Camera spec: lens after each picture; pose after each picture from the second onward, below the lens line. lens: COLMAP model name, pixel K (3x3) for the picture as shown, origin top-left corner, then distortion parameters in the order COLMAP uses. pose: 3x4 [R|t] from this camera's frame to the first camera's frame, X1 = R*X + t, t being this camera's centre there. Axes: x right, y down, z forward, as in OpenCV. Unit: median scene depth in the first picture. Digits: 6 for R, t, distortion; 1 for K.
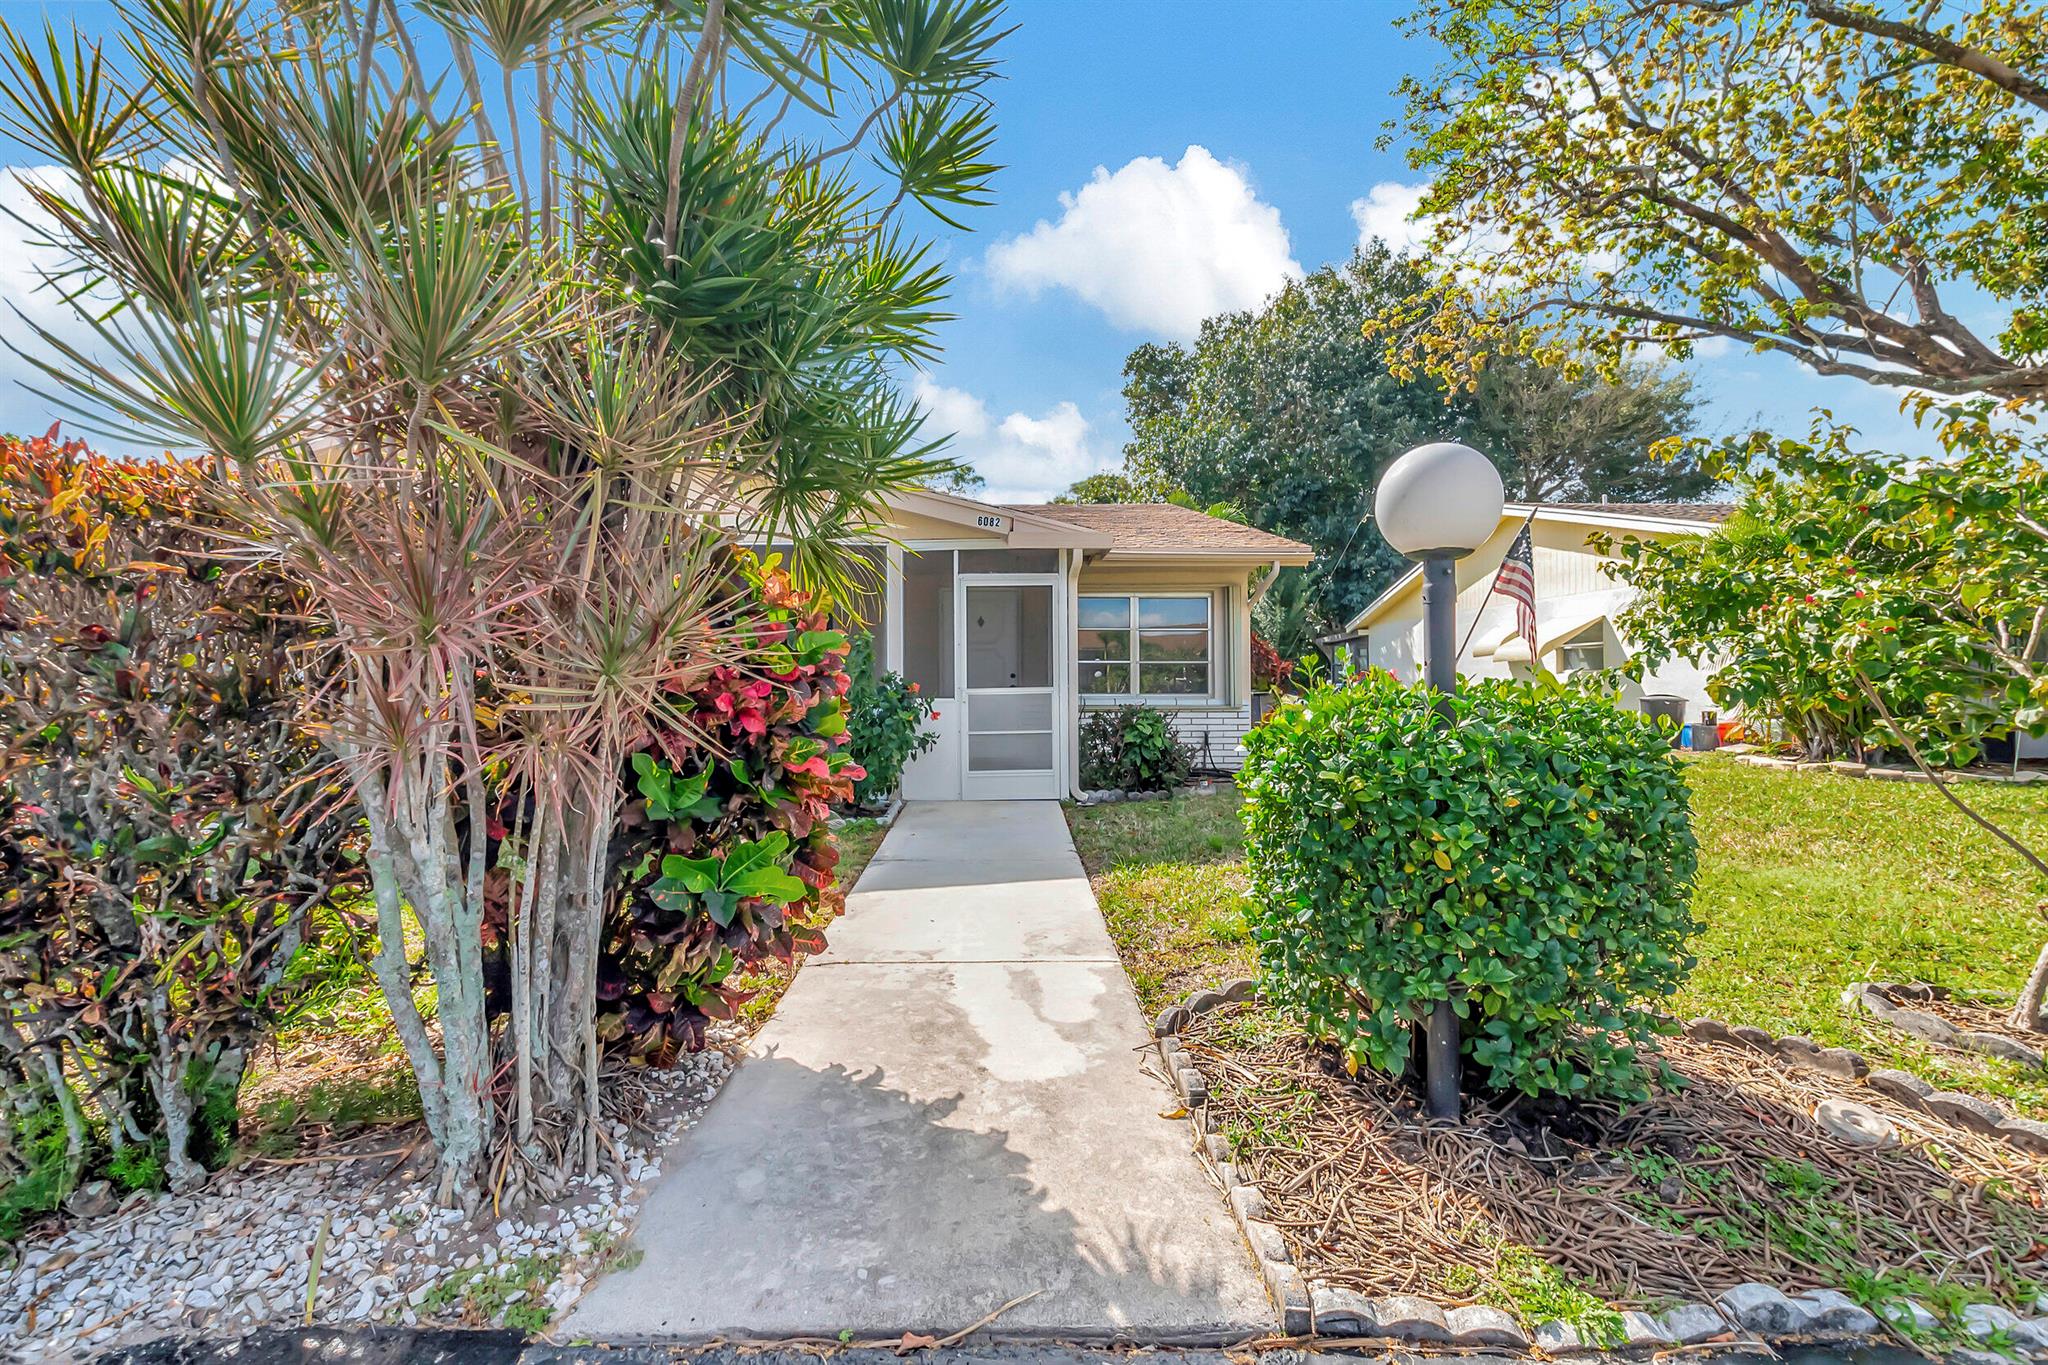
lens RADIAL K [[913.3, 0, 1023.7], [0, 913.3, 684.1], [0, 0, 1]] dist [0.003808, -0.001992]
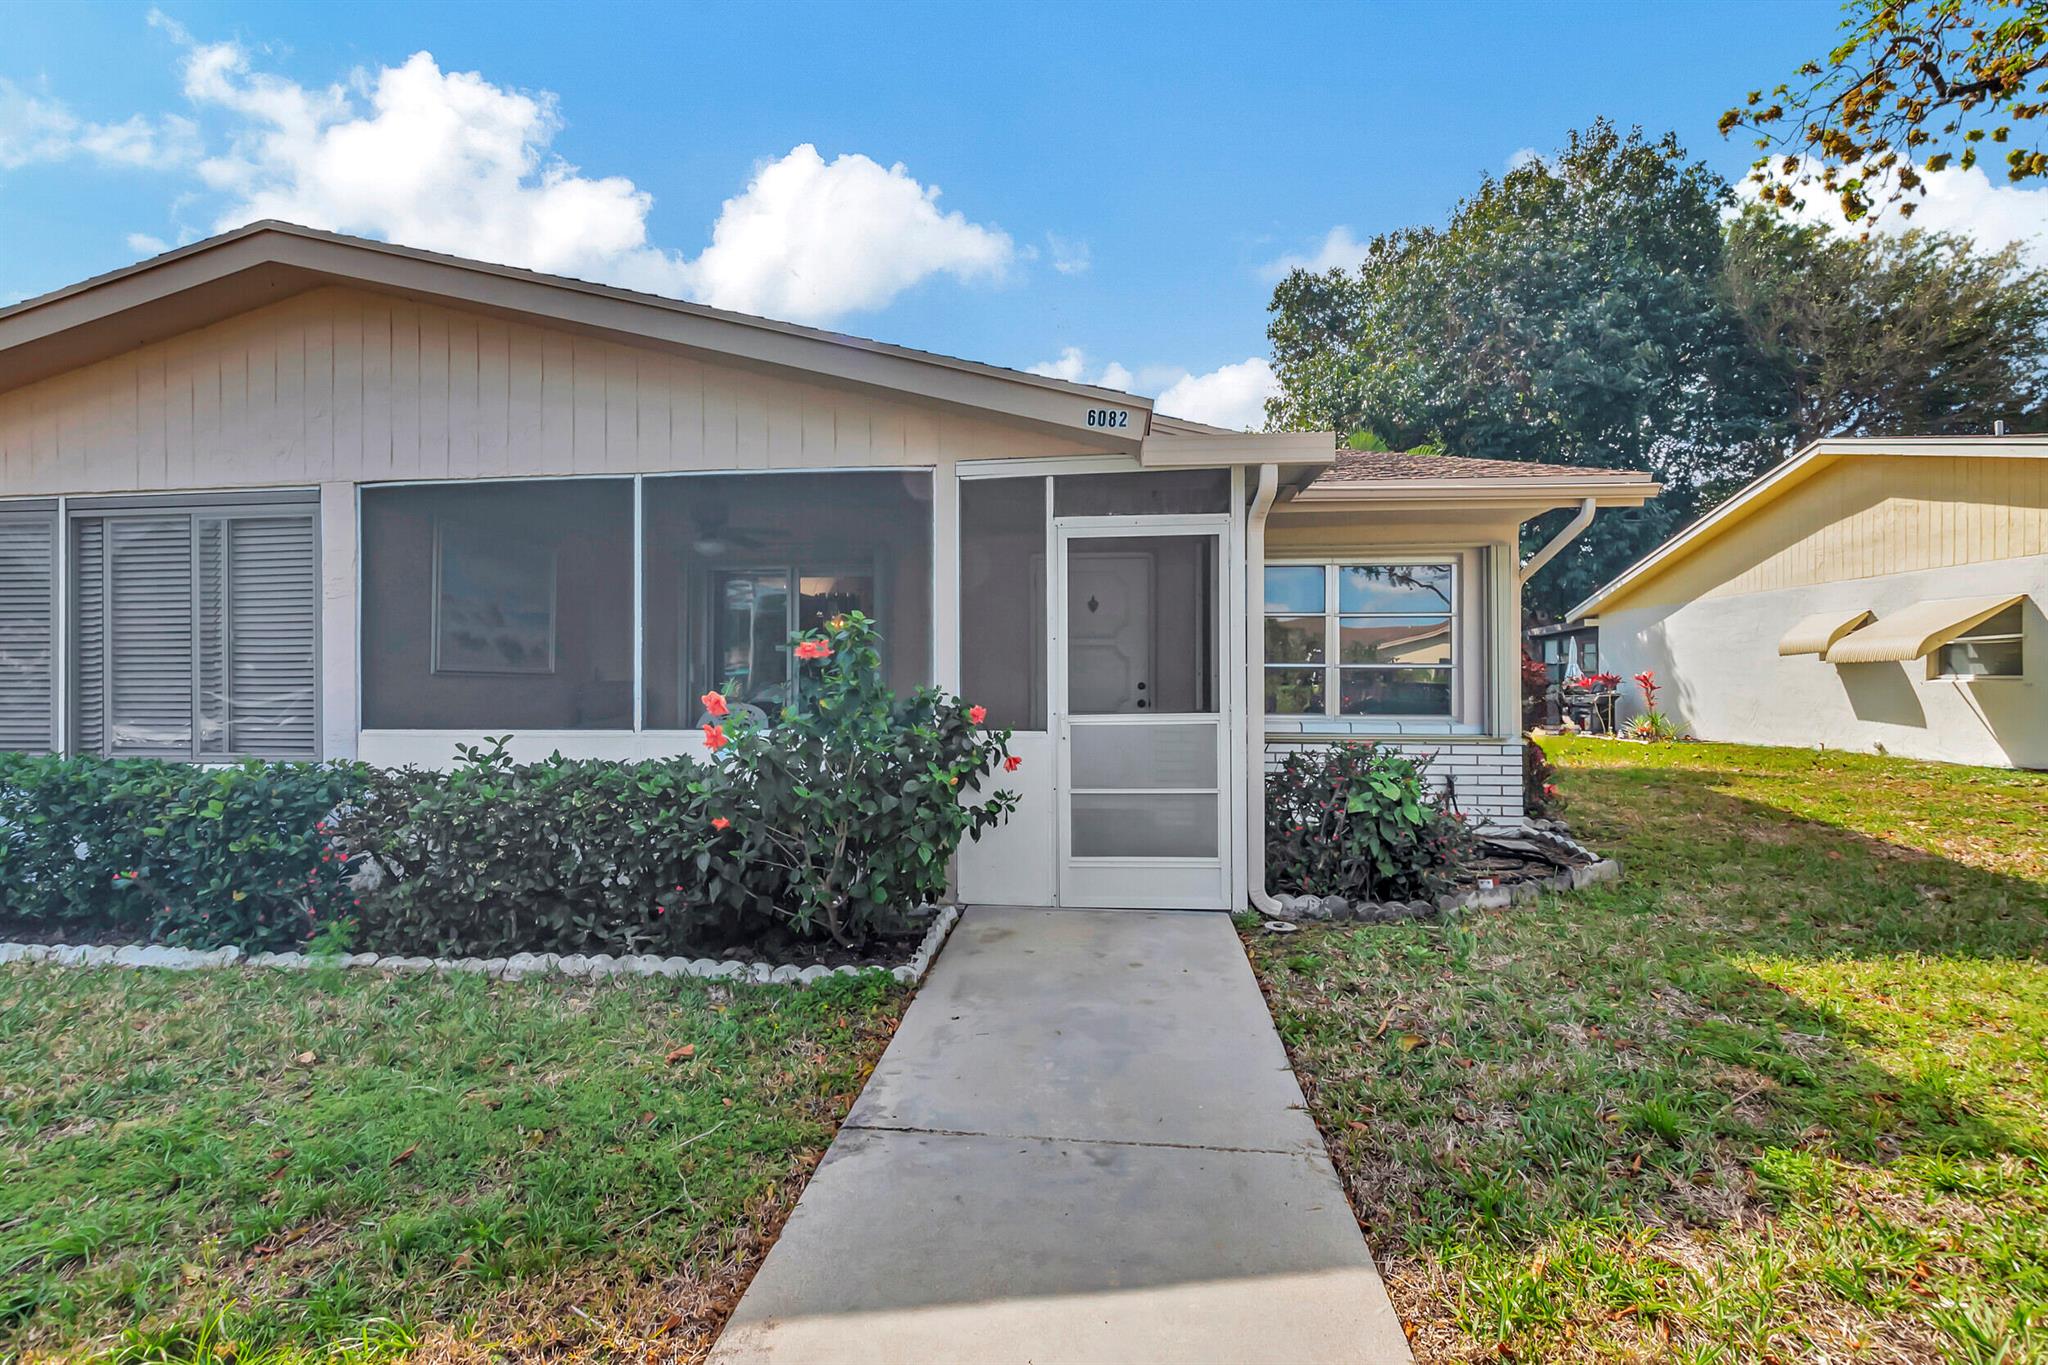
lens RADIAL K [[963.3, 0, 1026.1], [0, 963.3, 681.0], [0, 0, 1]] dist [-0.004280, 0.002067]
pose [[0.993140, 0.002781, -0.116902, -0.017511], [-0.002848, 0.999996, -0.000411, -0.016201], [0.116900, 0.000741, 0.993143, 0.389055]]
